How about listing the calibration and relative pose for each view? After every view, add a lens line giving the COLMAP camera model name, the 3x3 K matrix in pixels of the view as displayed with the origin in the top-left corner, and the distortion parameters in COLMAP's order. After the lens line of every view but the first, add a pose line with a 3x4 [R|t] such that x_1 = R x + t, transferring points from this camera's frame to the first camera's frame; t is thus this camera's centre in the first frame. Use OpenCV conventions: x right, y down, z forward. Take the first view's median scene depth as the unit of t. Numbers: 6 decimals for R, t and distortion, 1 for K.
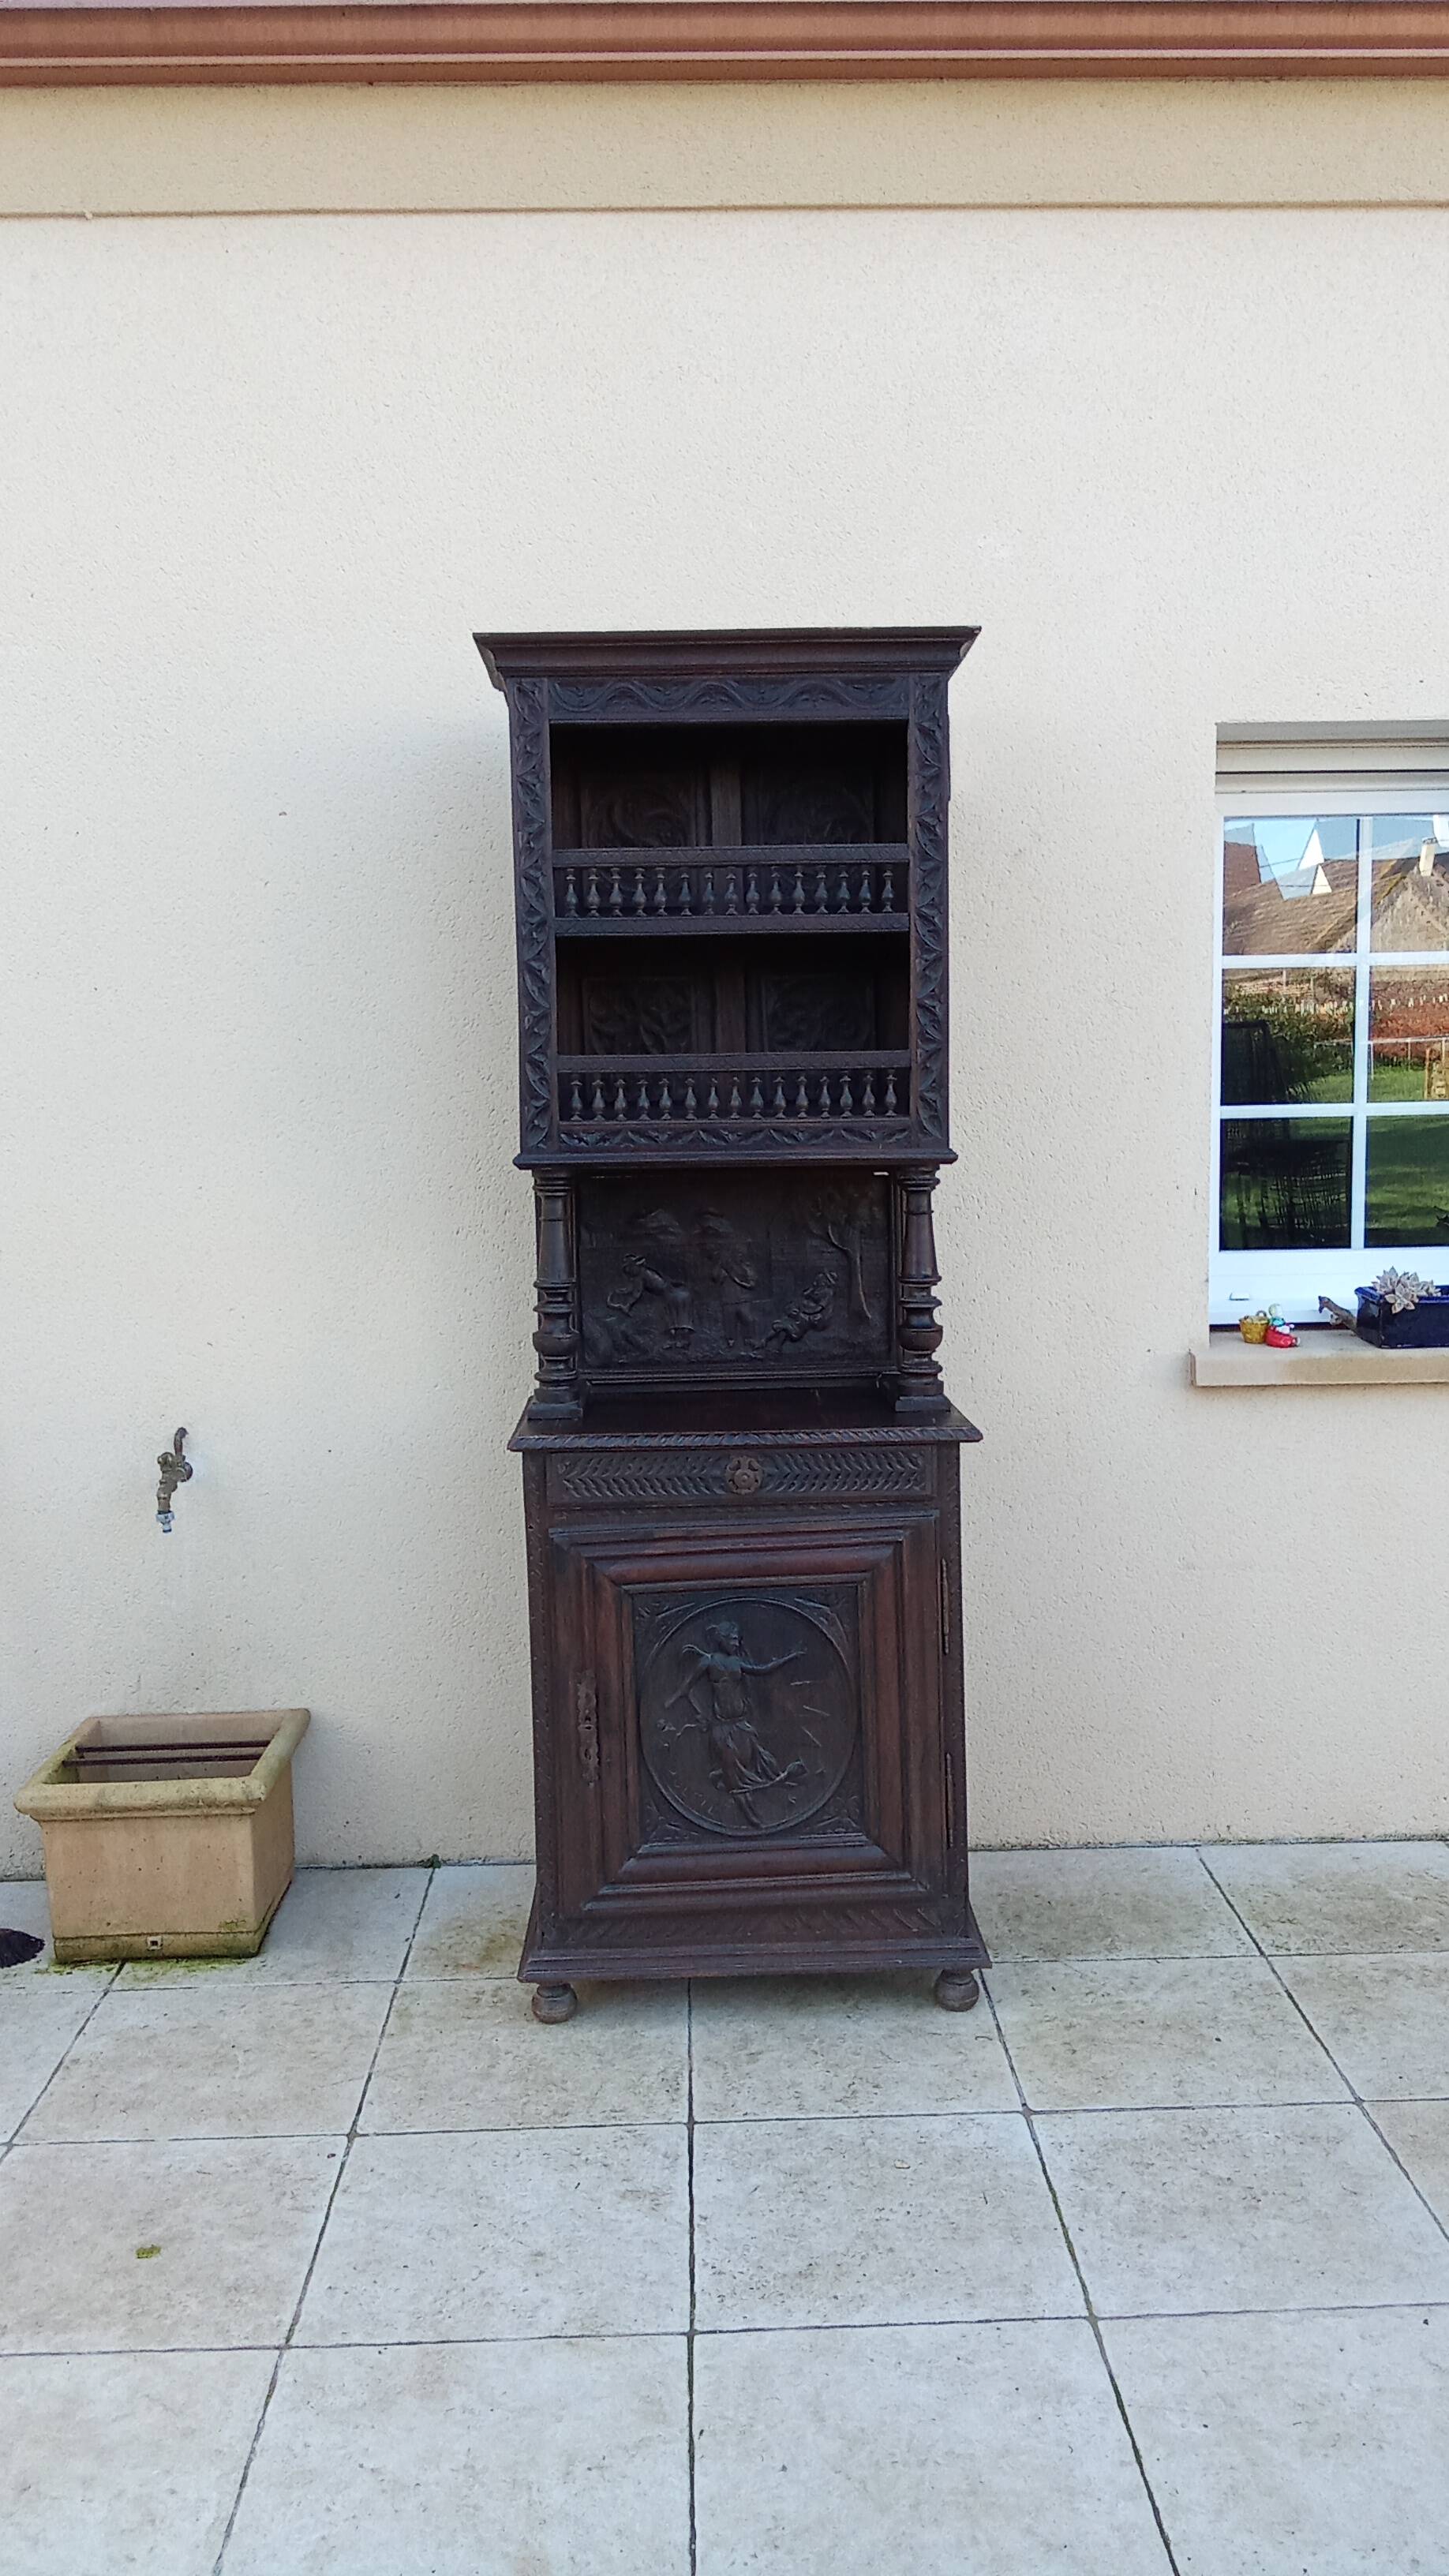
lens RADIAL K [[2005.0, 0, 722.0], [0, 2005.0, 1281.4], [0, 0, 1]] dist [0.045929, -0.054663]
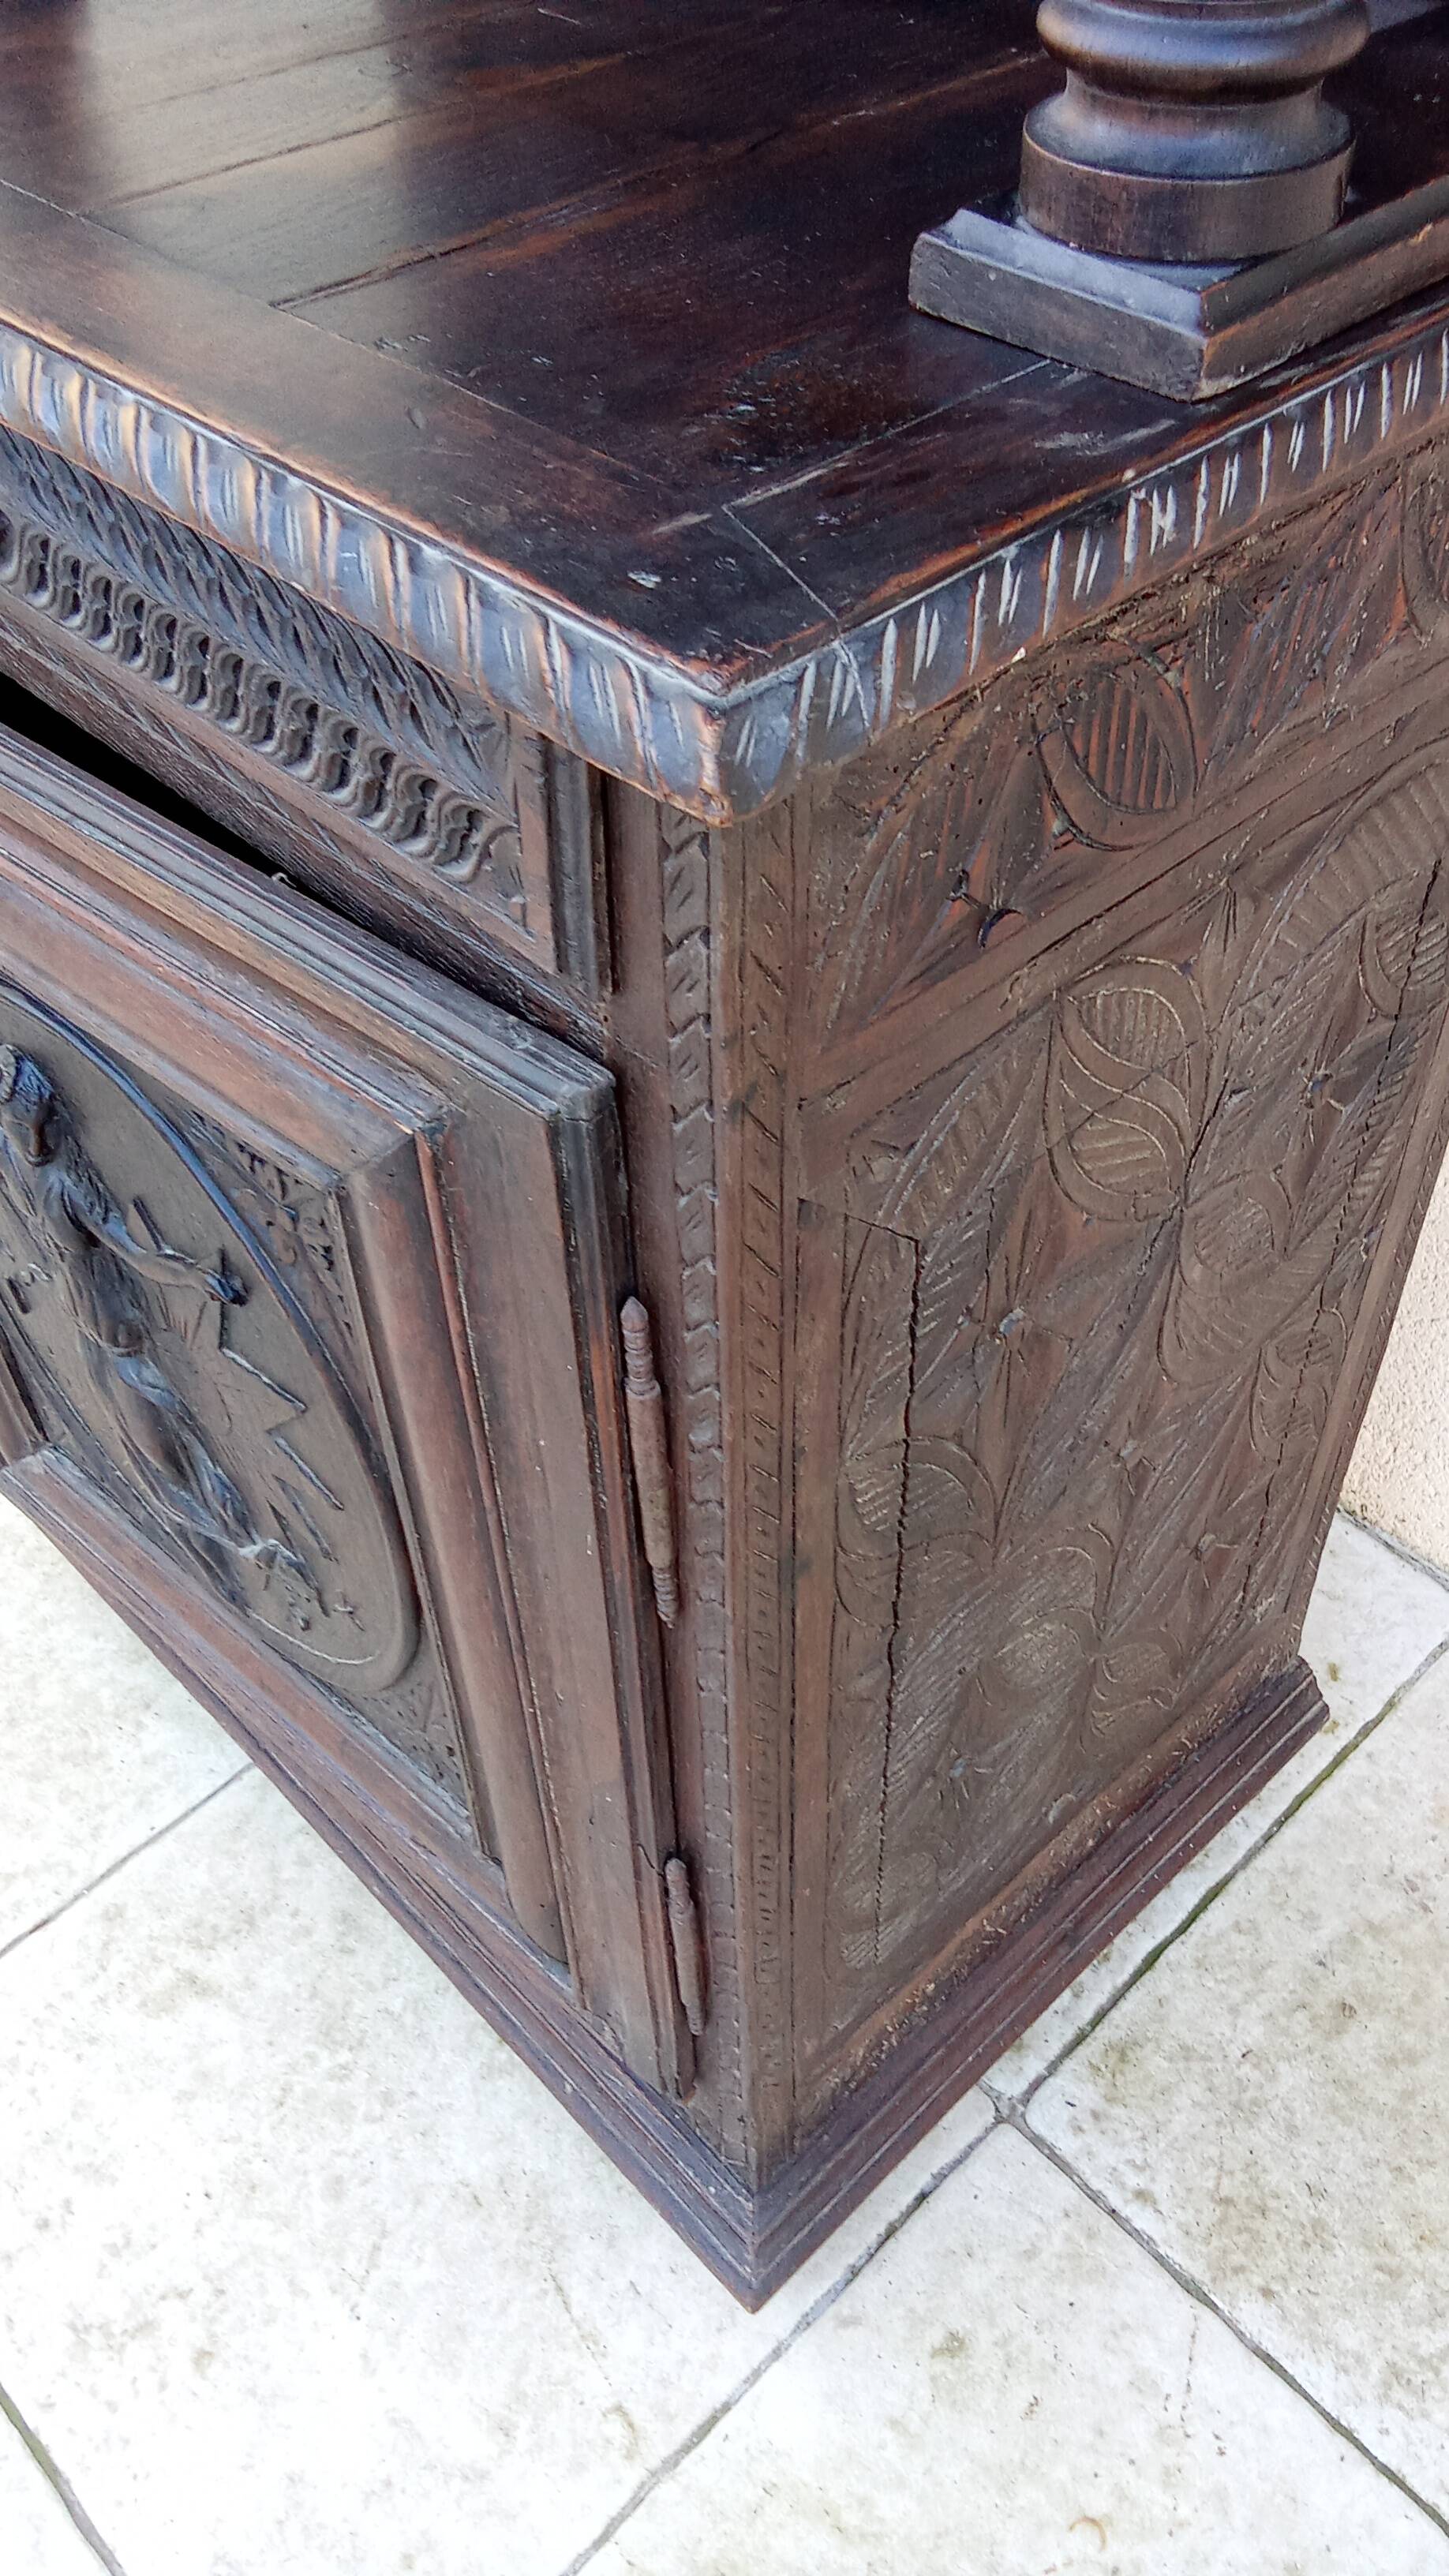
lens RADIAL K [[2023.5, 0, 733.6], [0, 2023.5, 1287.8], [0, 0, 1]] dist [-0.004973, -0.009042]
pose [[0.677748, 0.535584, -0.503793, 0.203323], [-0.061825, 0.724241, 0.686770, 0.014034], [0.732691, -0.434310, 0.523965, 0.902421]]
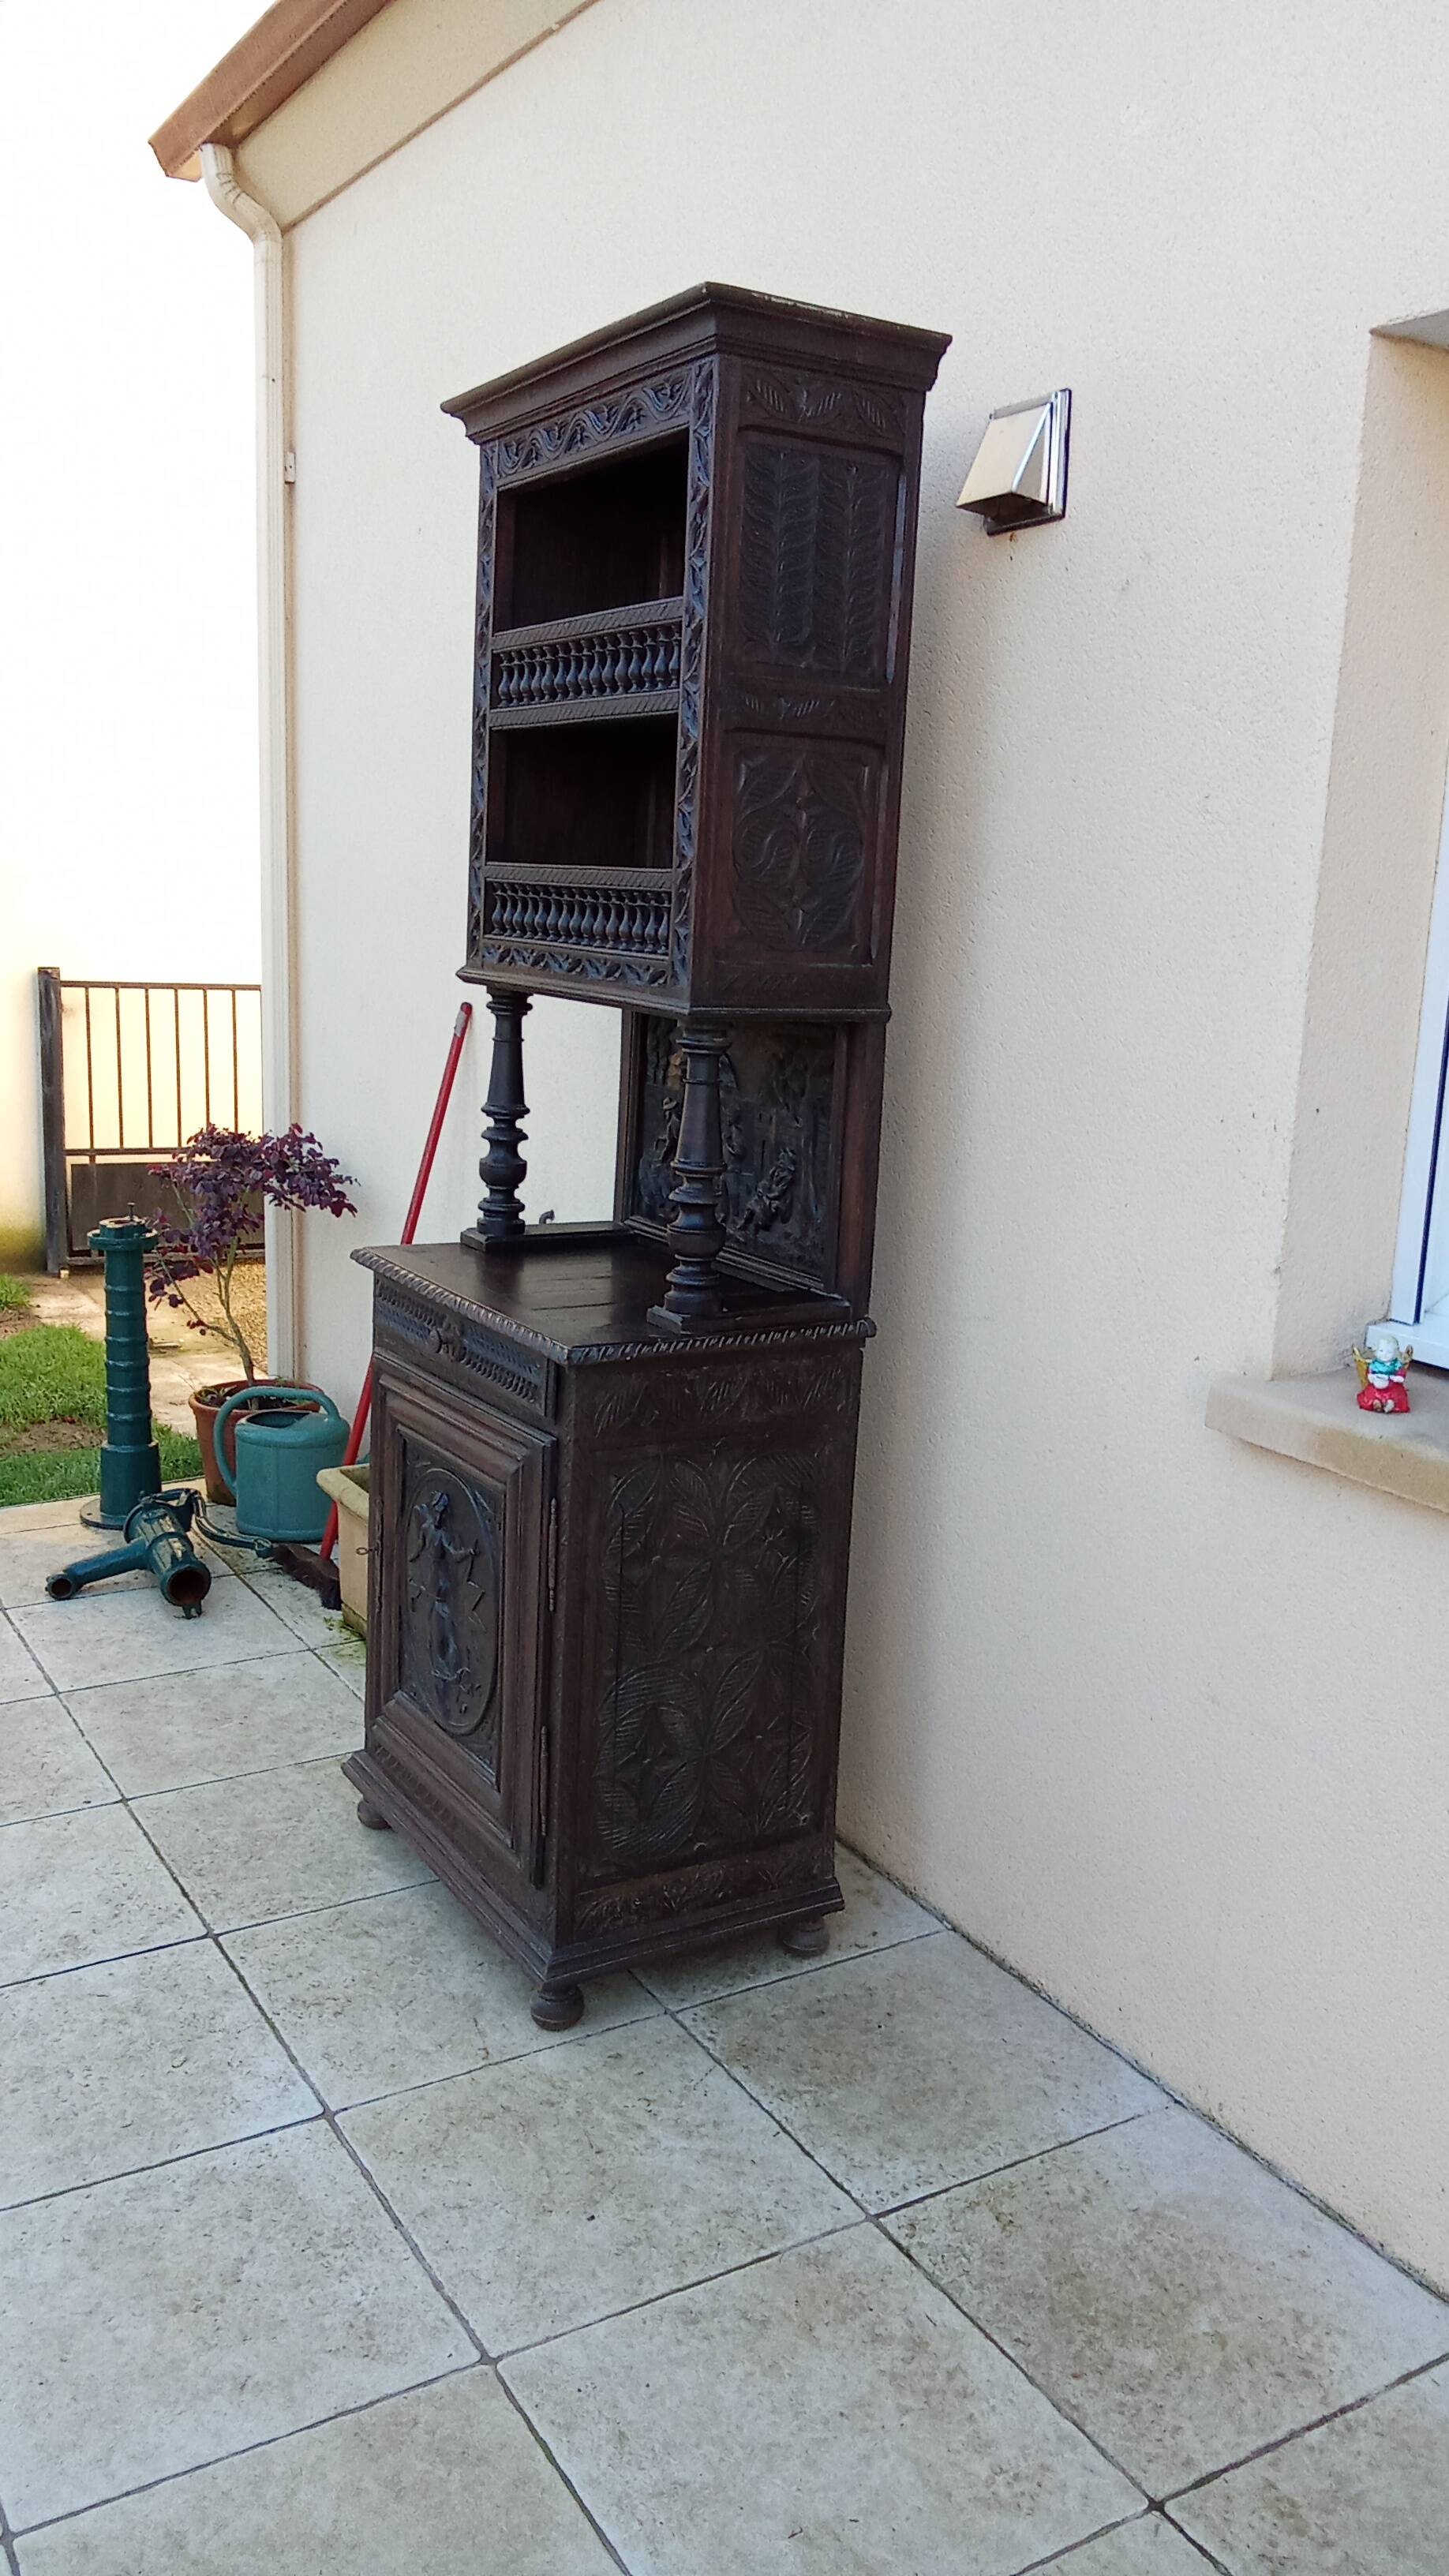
lens RADIAL K [[1972.6, 0, 718.5], [0, 1972.6, 1287.9], [0, 0, 1]] dist [0.049835, -0.100067]
pose [[0.495495, 0.209648, -0.842931, 0.794086], [-0.134104, 0.977264, 0.164229, -0.085774], [0.858196, 0.031666, 0.512344, 0.634854]]
